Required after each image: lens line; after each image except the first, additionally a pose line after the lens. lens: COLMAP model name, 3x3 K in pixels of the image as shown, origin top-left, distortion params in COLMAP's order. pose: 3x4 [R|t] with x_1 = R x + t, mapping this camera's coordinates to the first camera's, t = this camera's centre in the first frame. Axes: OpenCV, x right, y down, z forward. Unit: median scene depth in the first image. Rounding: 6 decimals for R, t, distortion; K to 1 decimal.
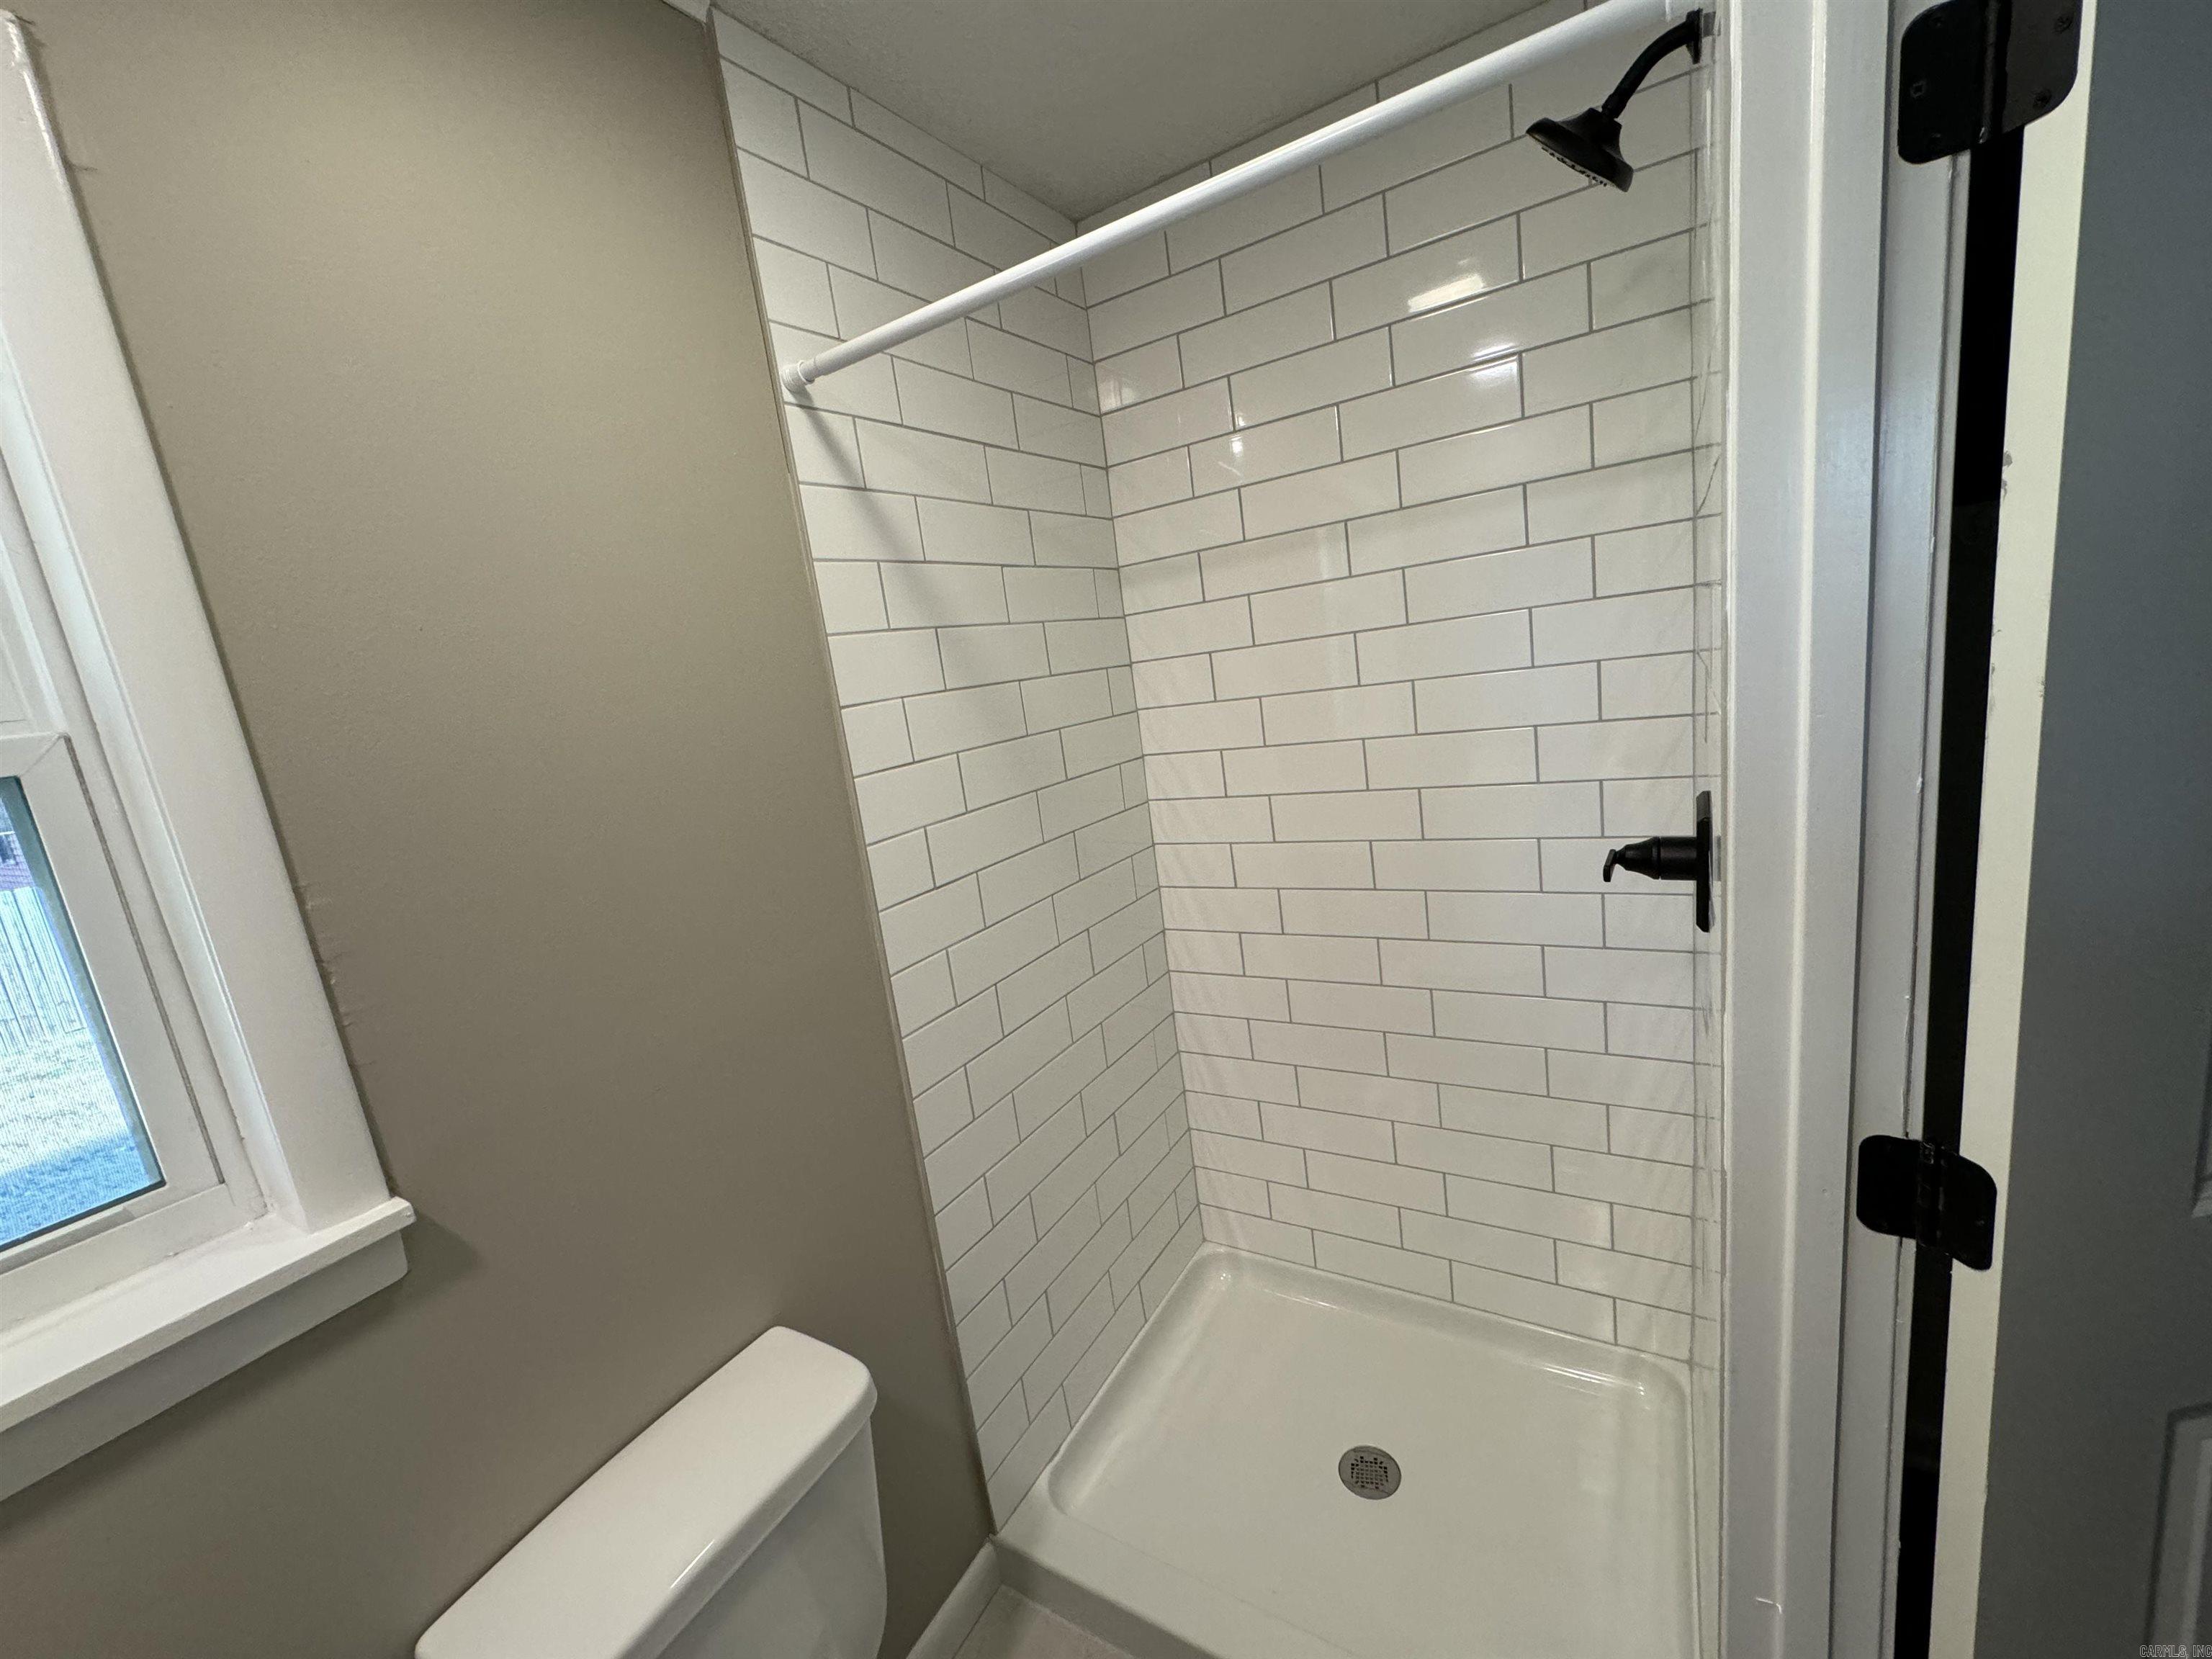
lens RADIAL K [[883.6, 0, 1105.4], [0, 883.6, 833.1], [0, 0, 1]] dist [-0.000672, -0.000219]
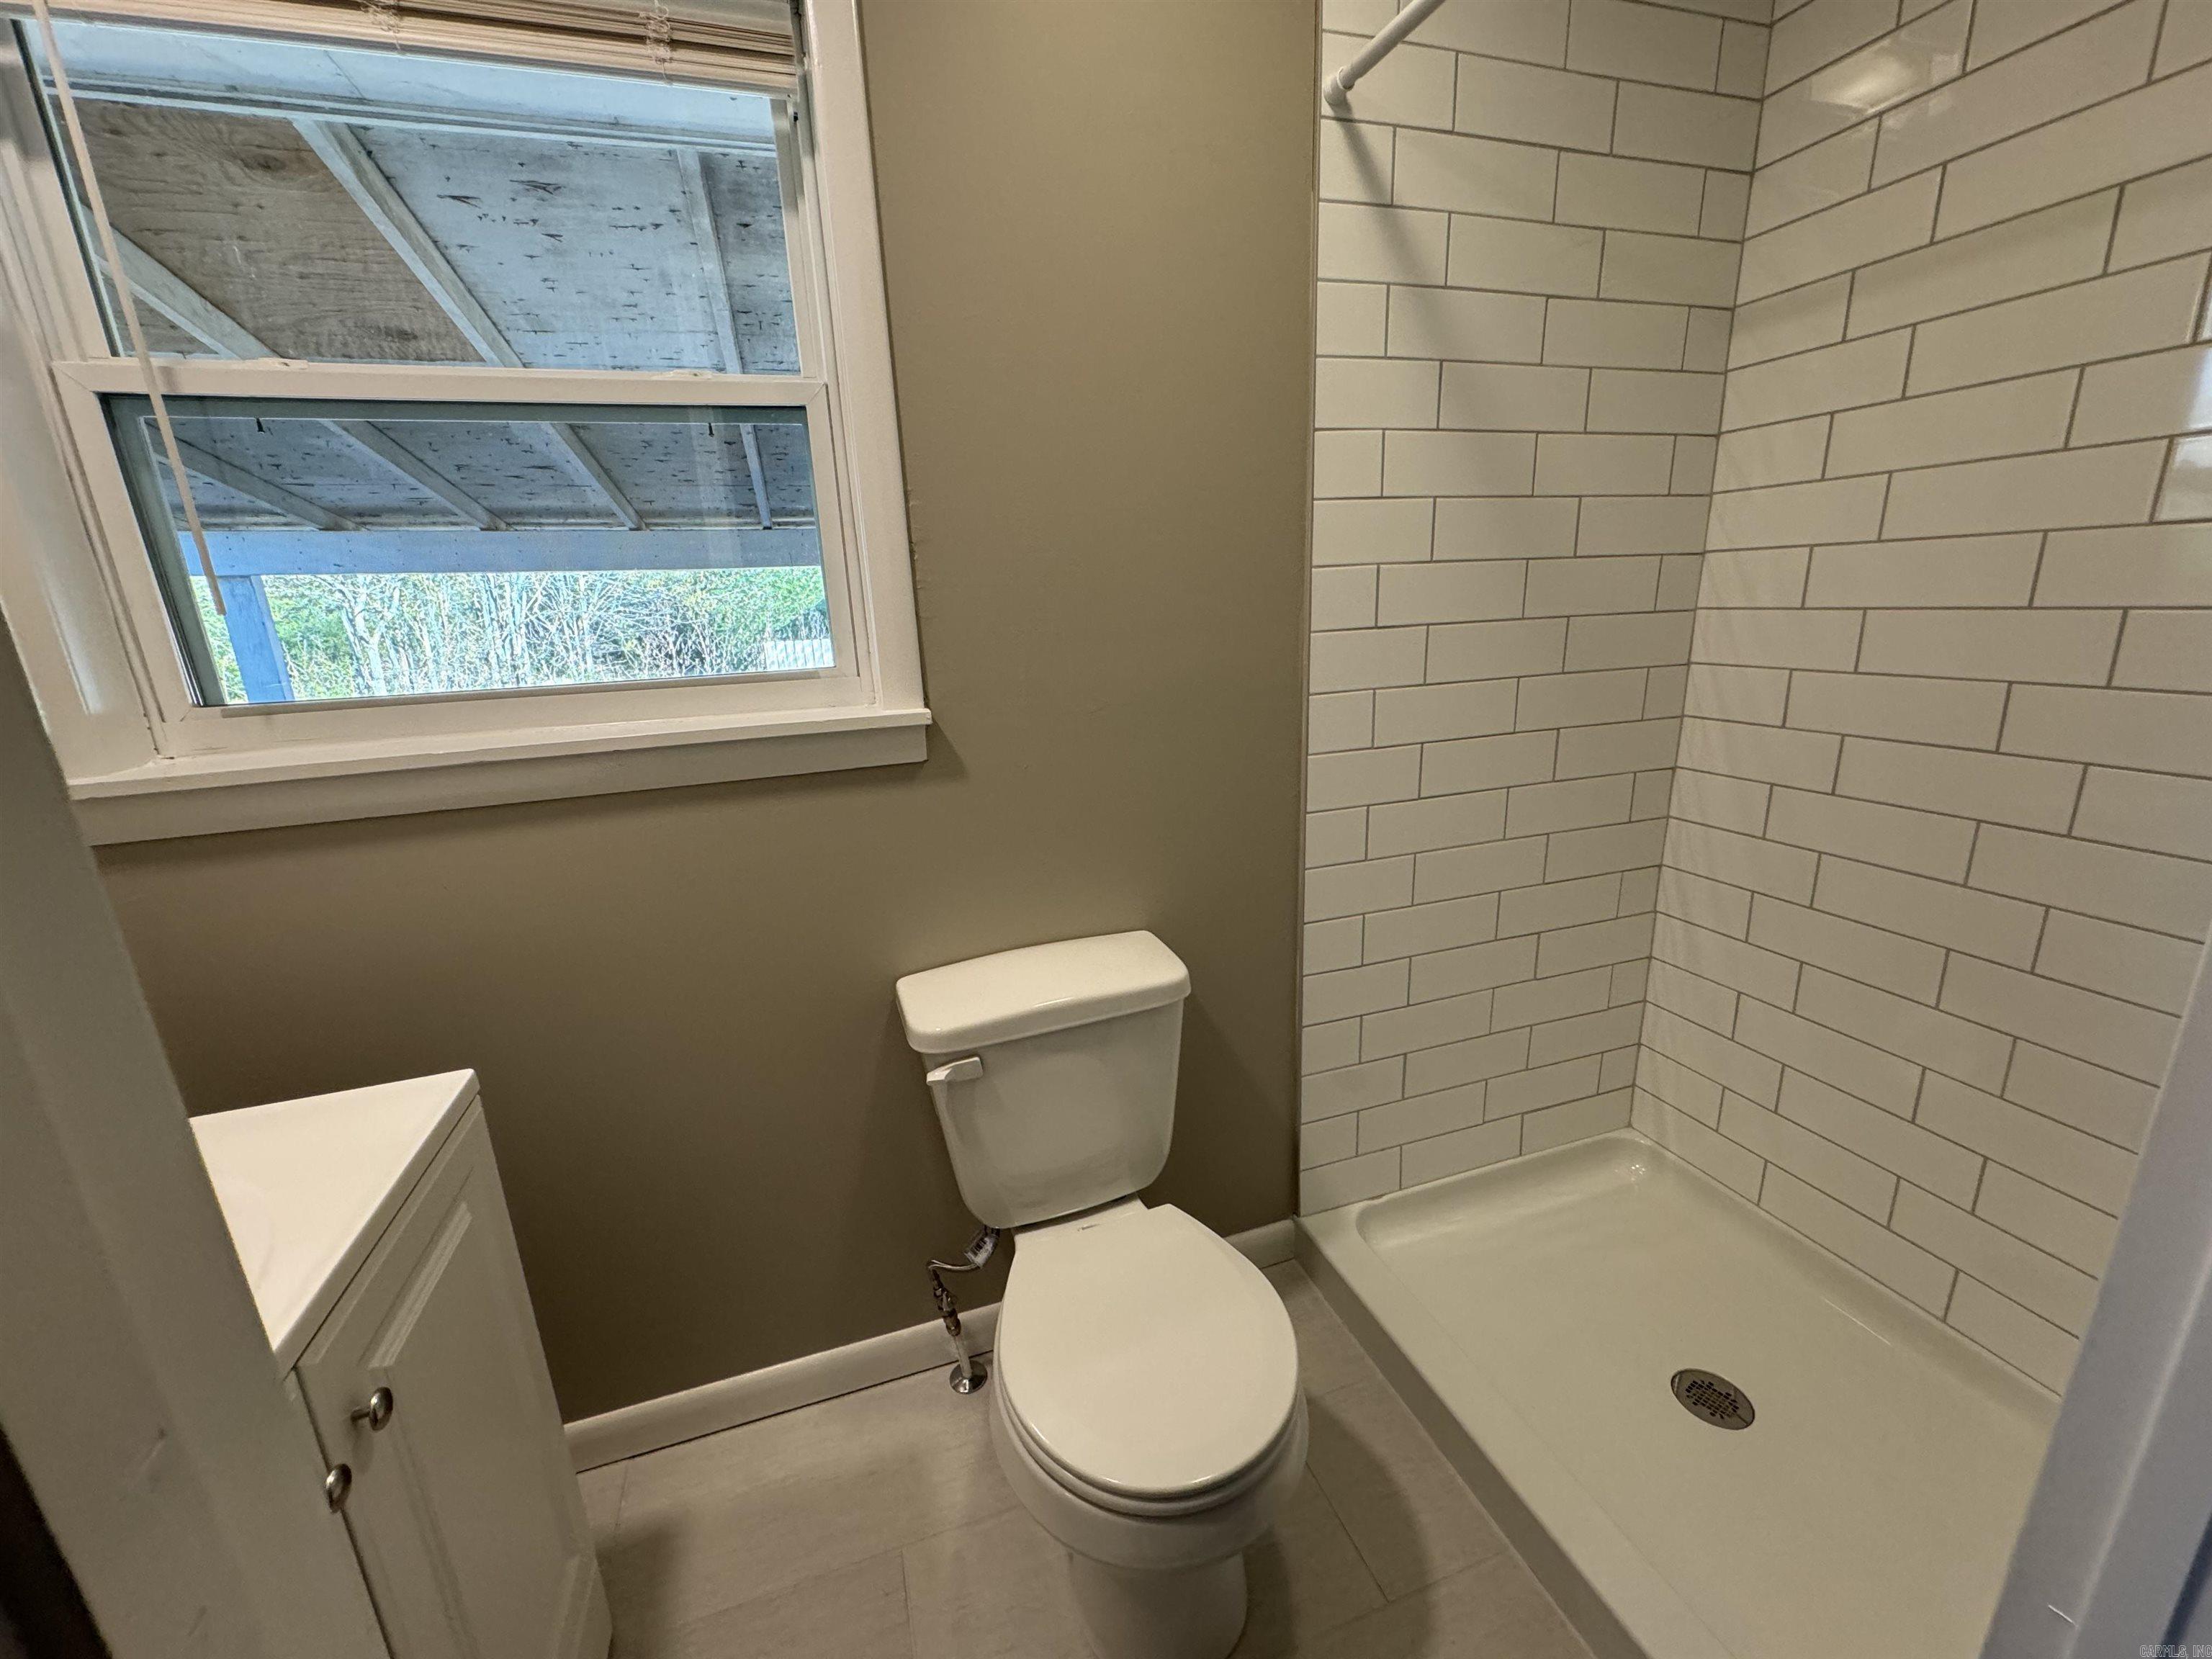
lens RADIAL K [[881.4, 0, 1100.4], [0, 881.4, 828.3], [0, 0, 1]] dist [0.000178, -0.000208]
pose [[0.764159, 0.265143, -0.588013, 0.247307], [-0.181069, 0.963131, 0.198979, 0.151216], [0.619092, -0.045581, 0.783995, -0.027997]]
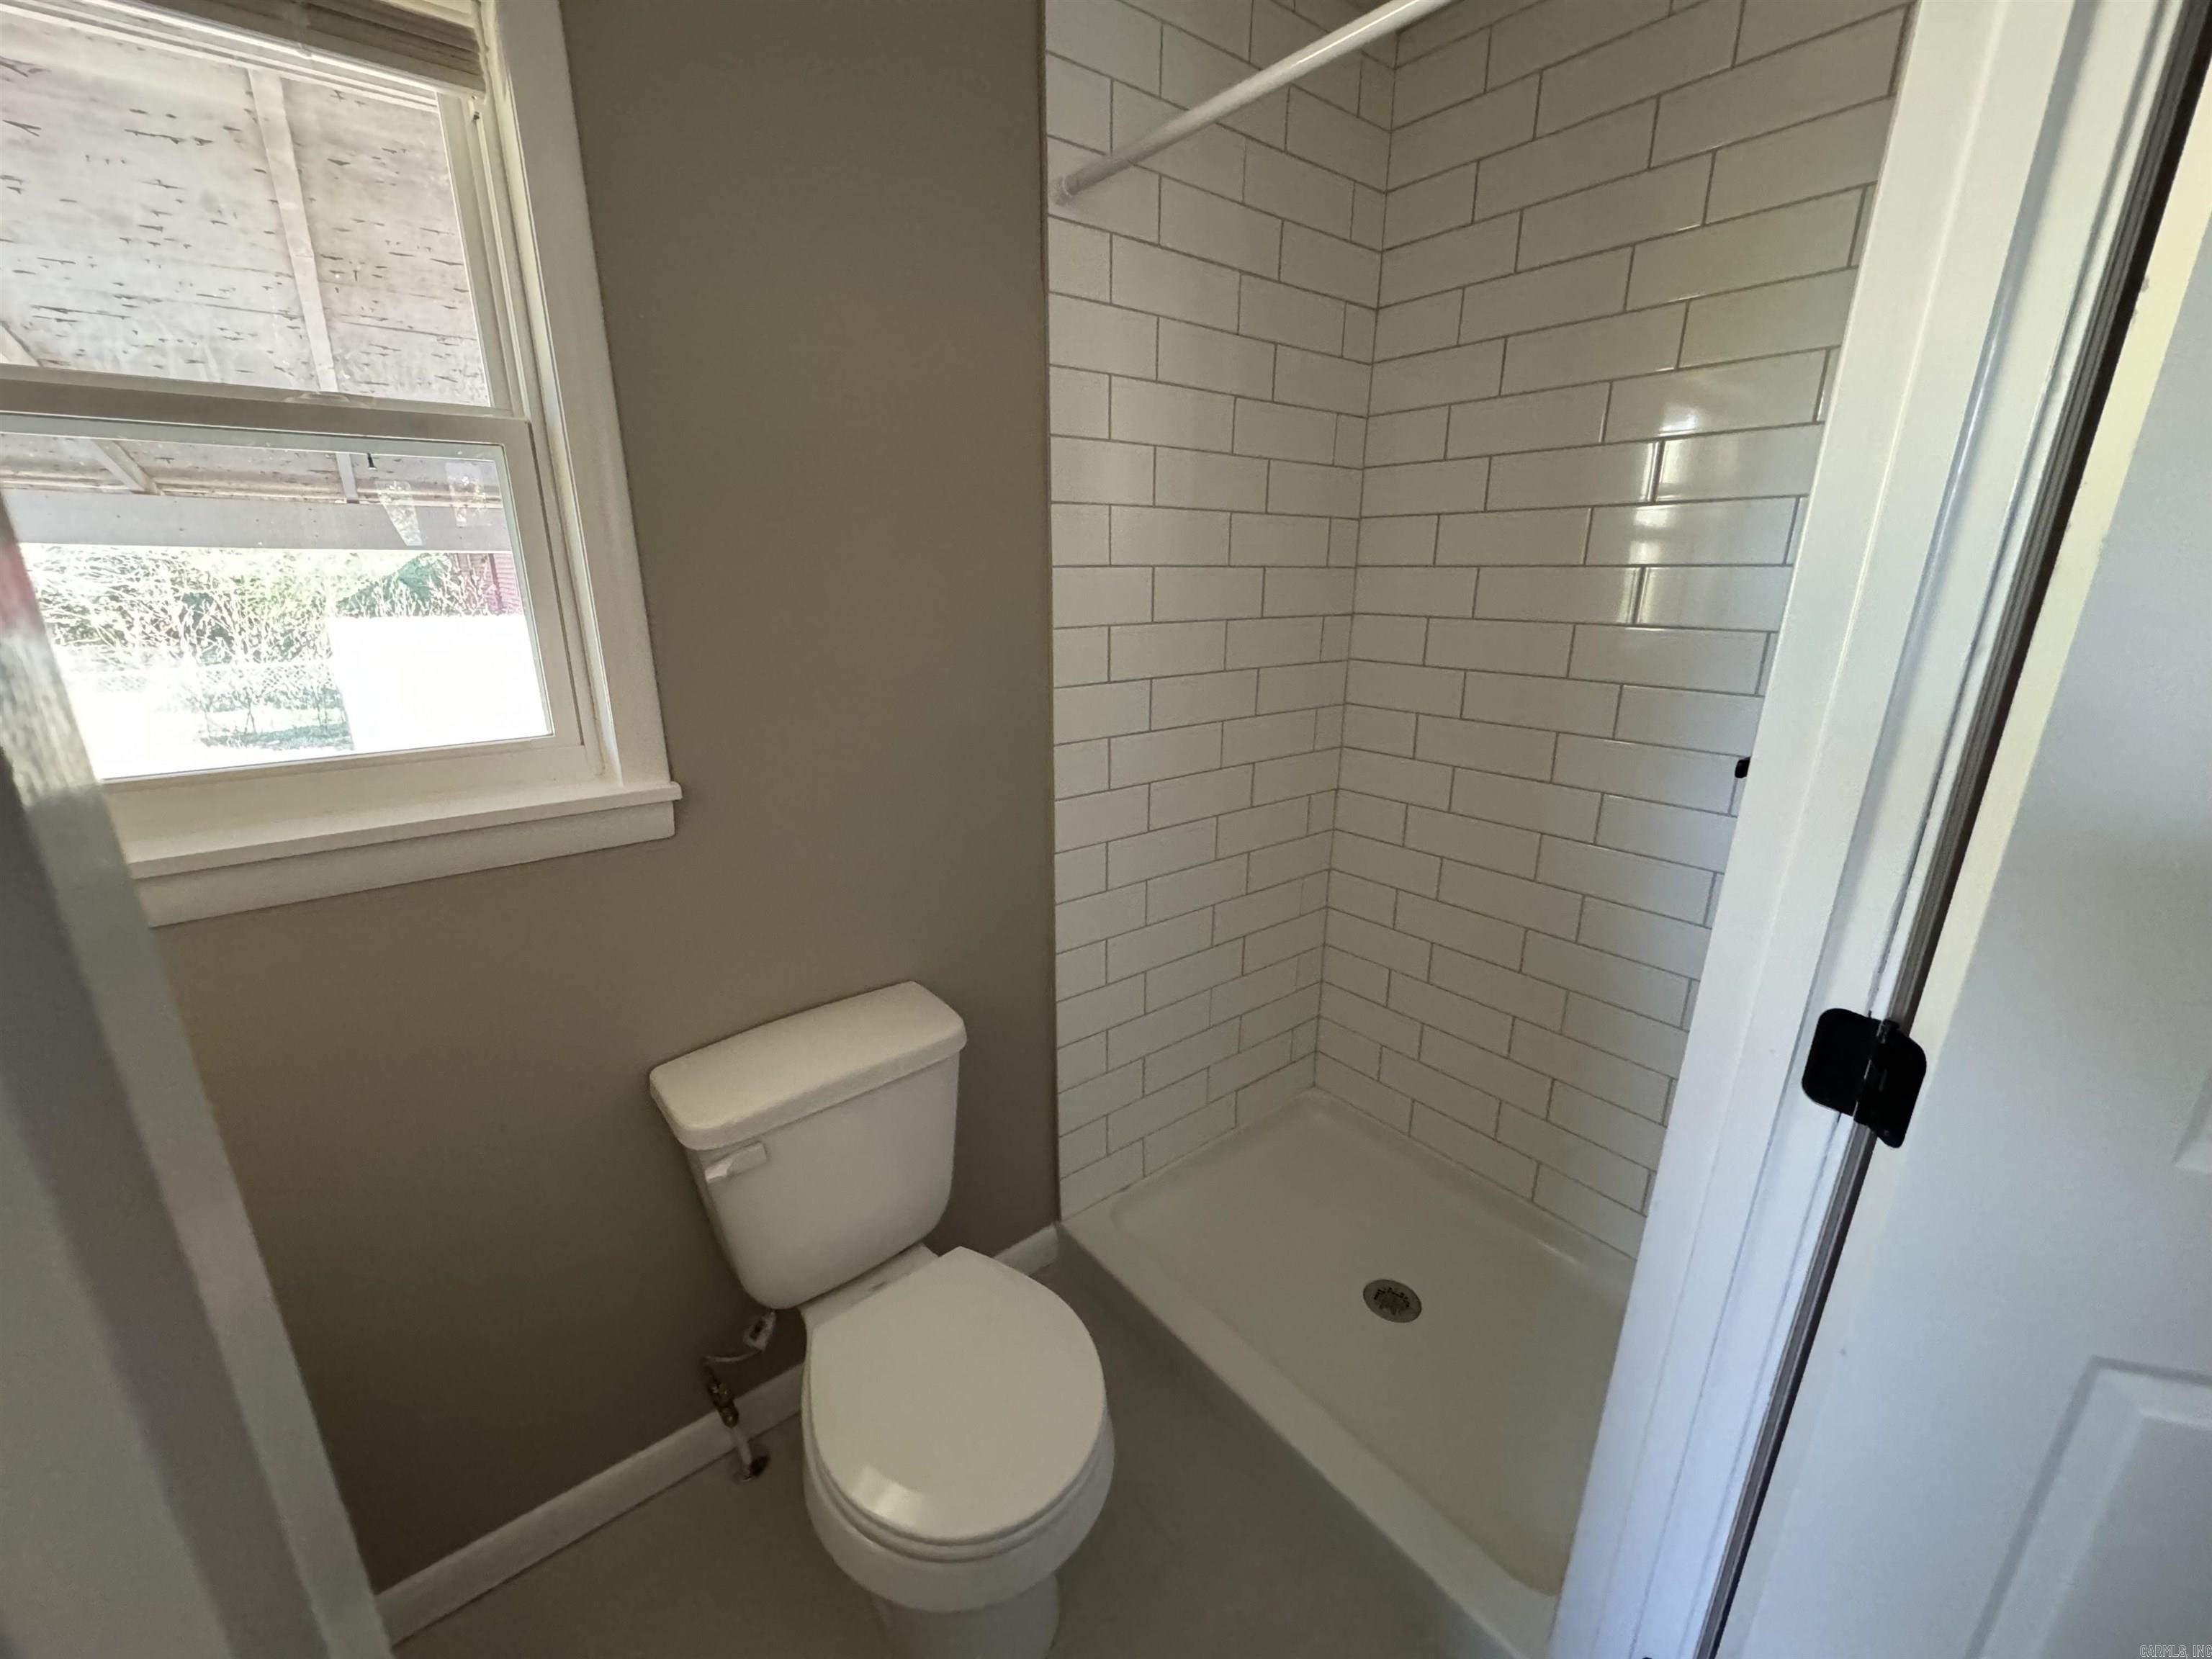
lens RADIAL K [[883.6, 0, 1105.4], [0, 883.6, 833.1], [0, 0, 1]] dist [-0.000672, -0.000219]
pose [[0.933043, 0.226557, -0.279468, 0.175135], [-0.189446, 0.969789, 0.153690, 0.080996], [0.305844, -0.090455, 0.947775, -0.105762]]
